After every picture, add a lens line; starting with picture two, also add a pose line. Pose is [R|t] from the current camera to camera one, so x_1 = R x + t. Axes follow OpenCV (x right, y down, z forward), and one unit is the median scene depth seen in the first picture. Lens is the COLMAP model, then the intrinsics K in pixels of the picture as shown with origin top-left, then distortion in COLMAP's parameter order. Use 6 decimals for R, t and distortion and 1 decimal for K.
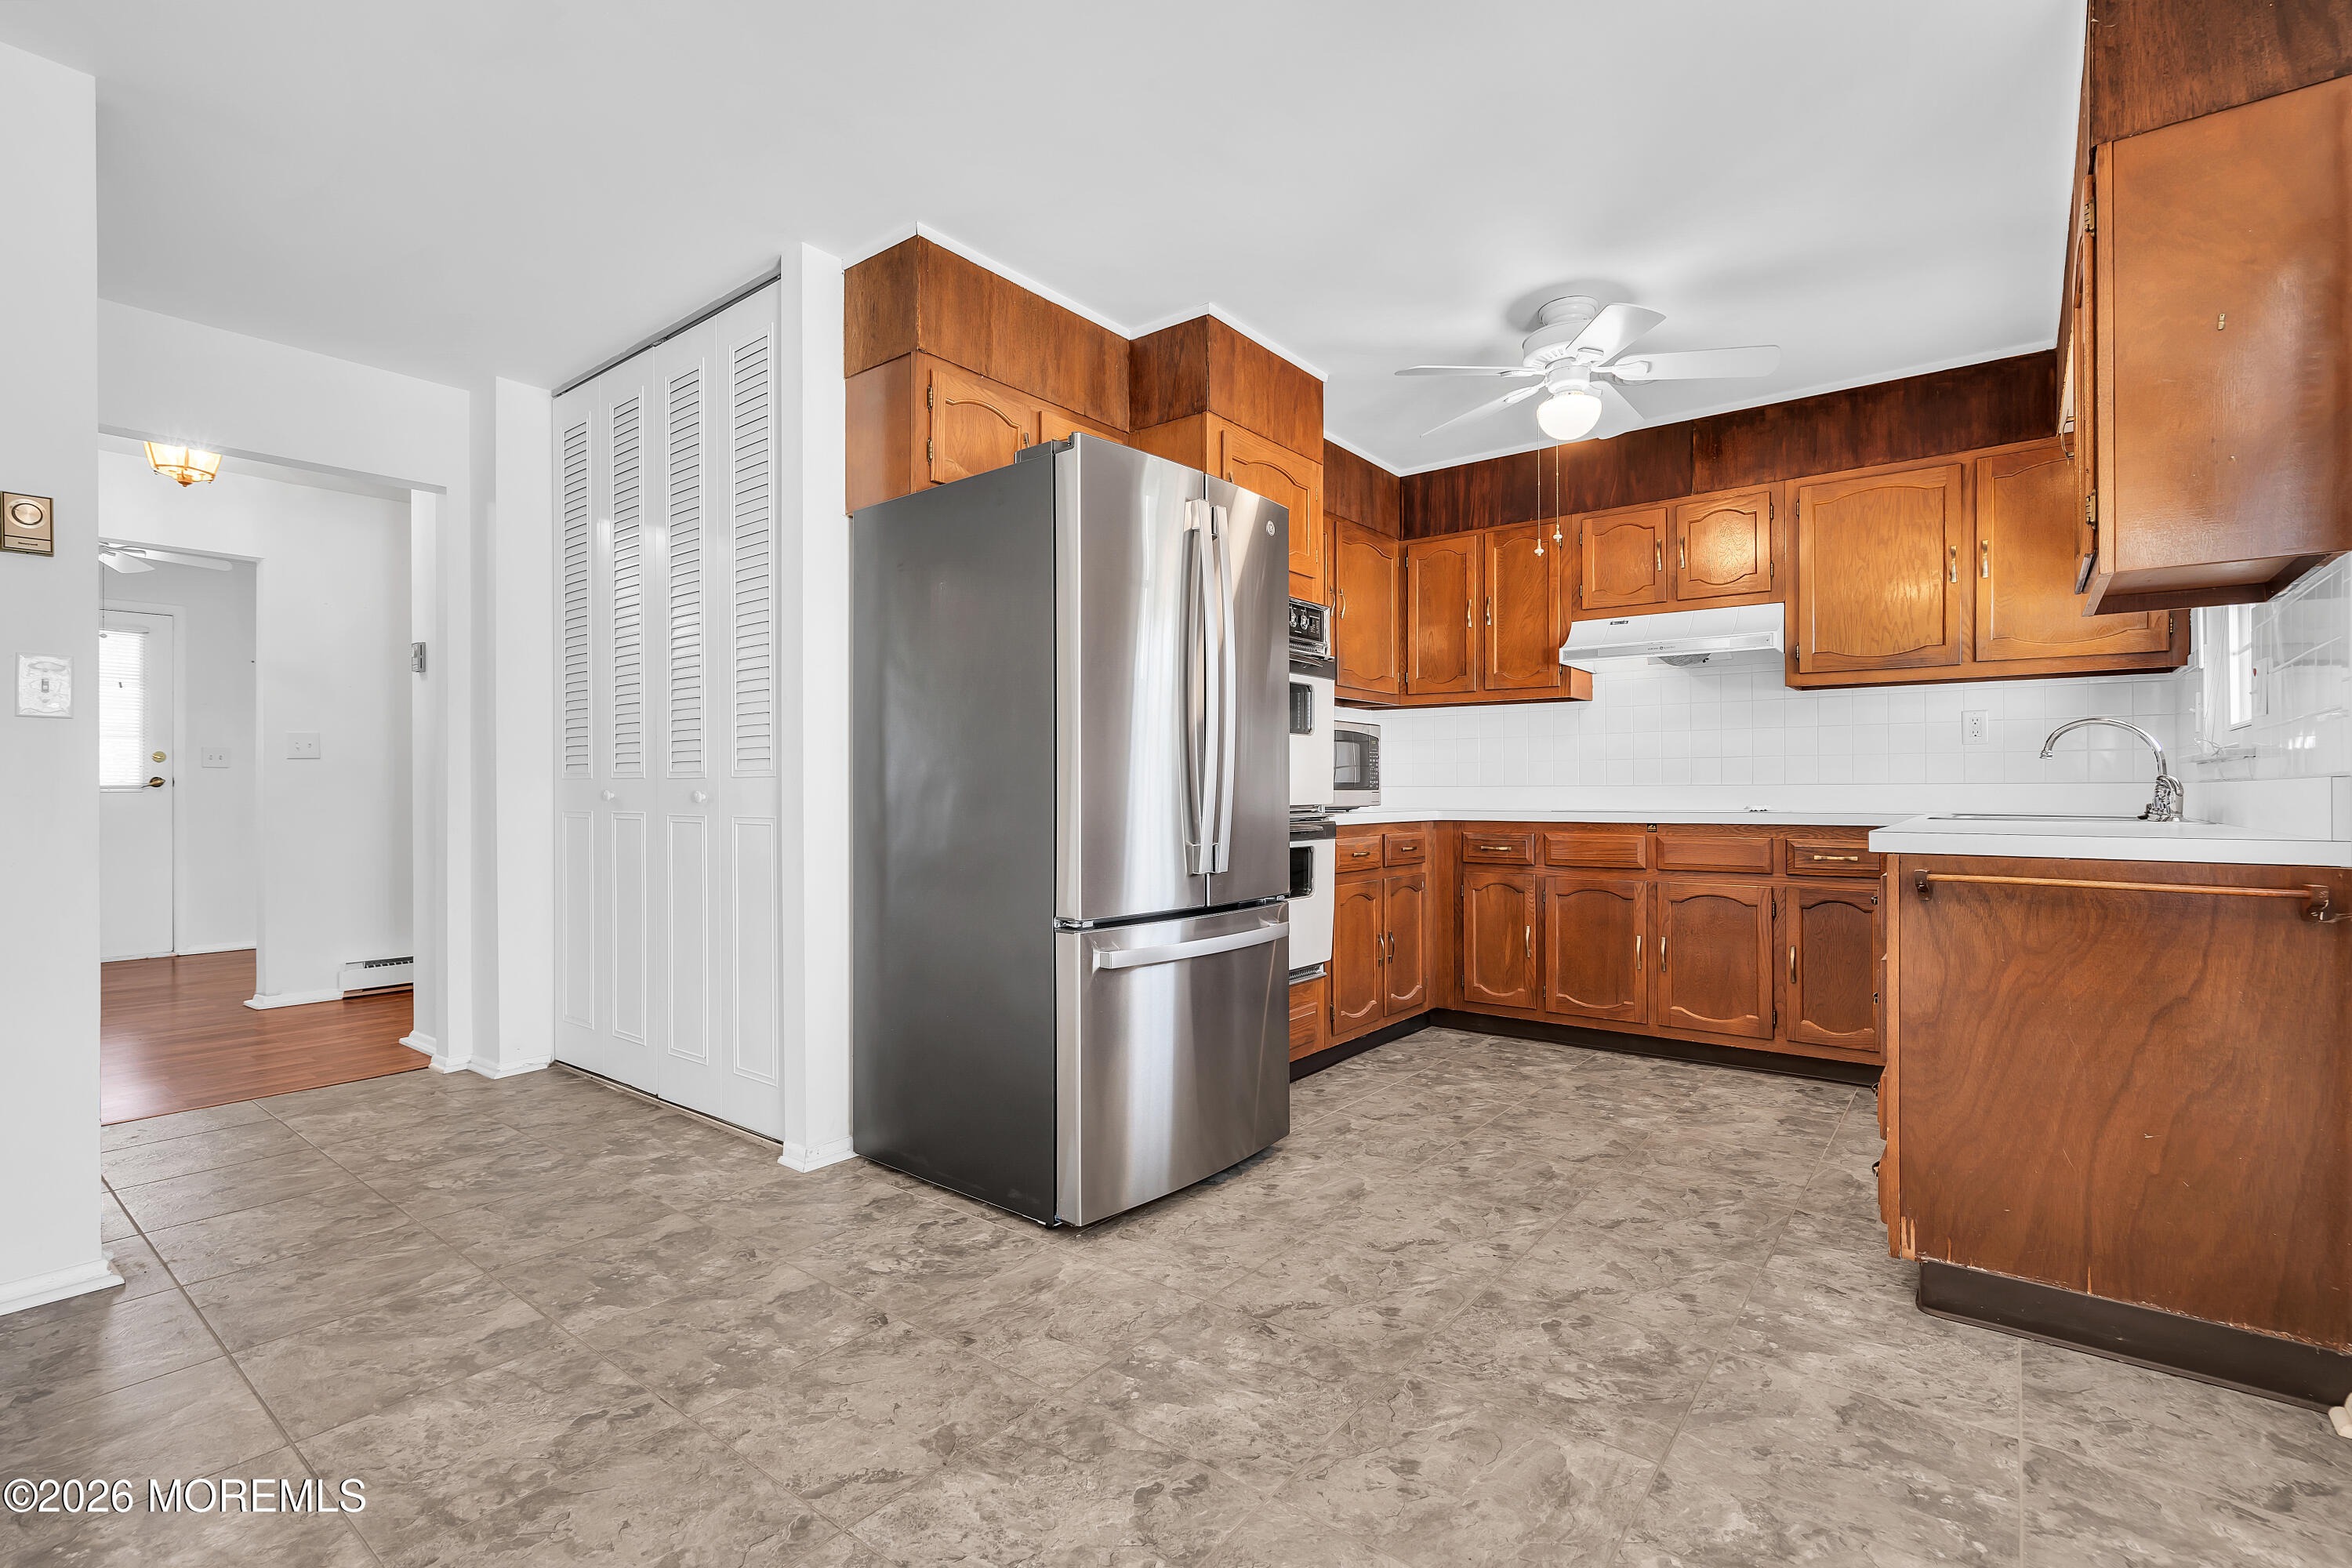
lens RADIAL K [[1073.0, 0, 1159.7], [0, 1073.0, 781.9], [0, 0, 1]] dist [0.000092, 0.000015]
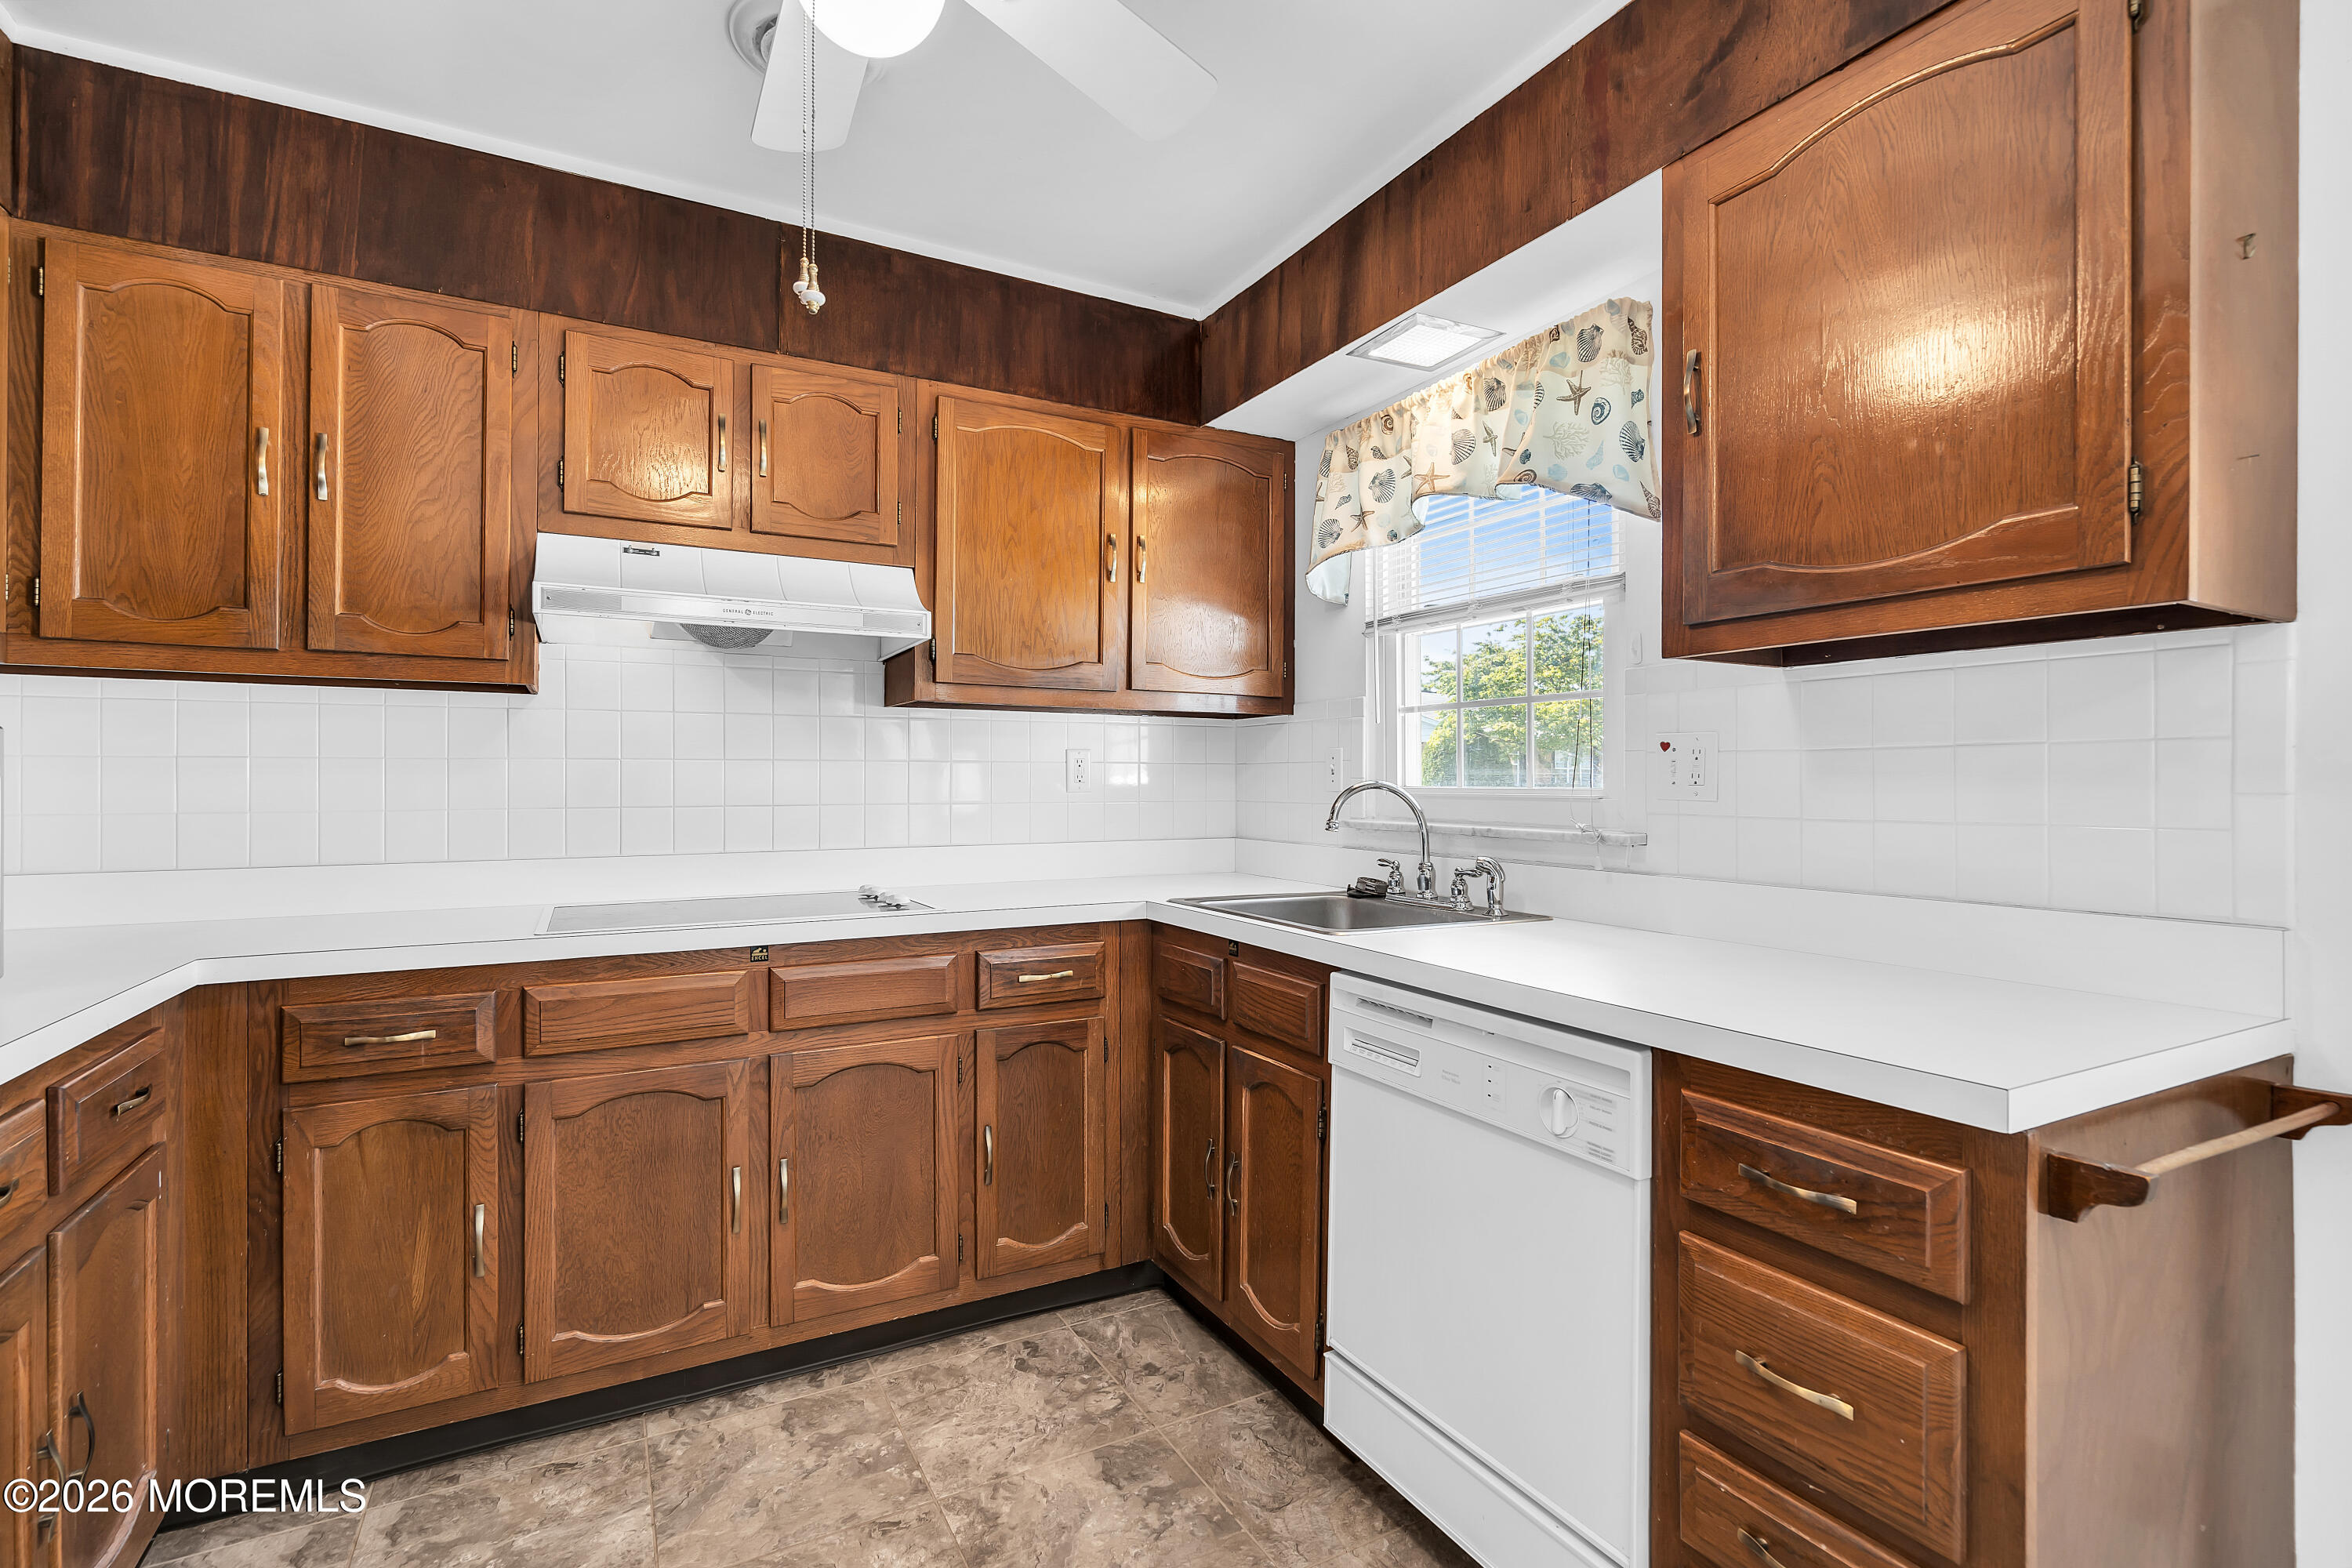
lens RADIAL K [[1079.4, 0, 1167.1], [0, 1079.4, 777.1], [0, 0, 1]] dist [-0.001459, 0.000096]
pose [[0.396652, 0.006311, 0.917947, 0.071111], [-0.008501, 0.999959, -0.003201, -0.057087], [-0.917930, -0.006534, 0.396689, 0.806701]]
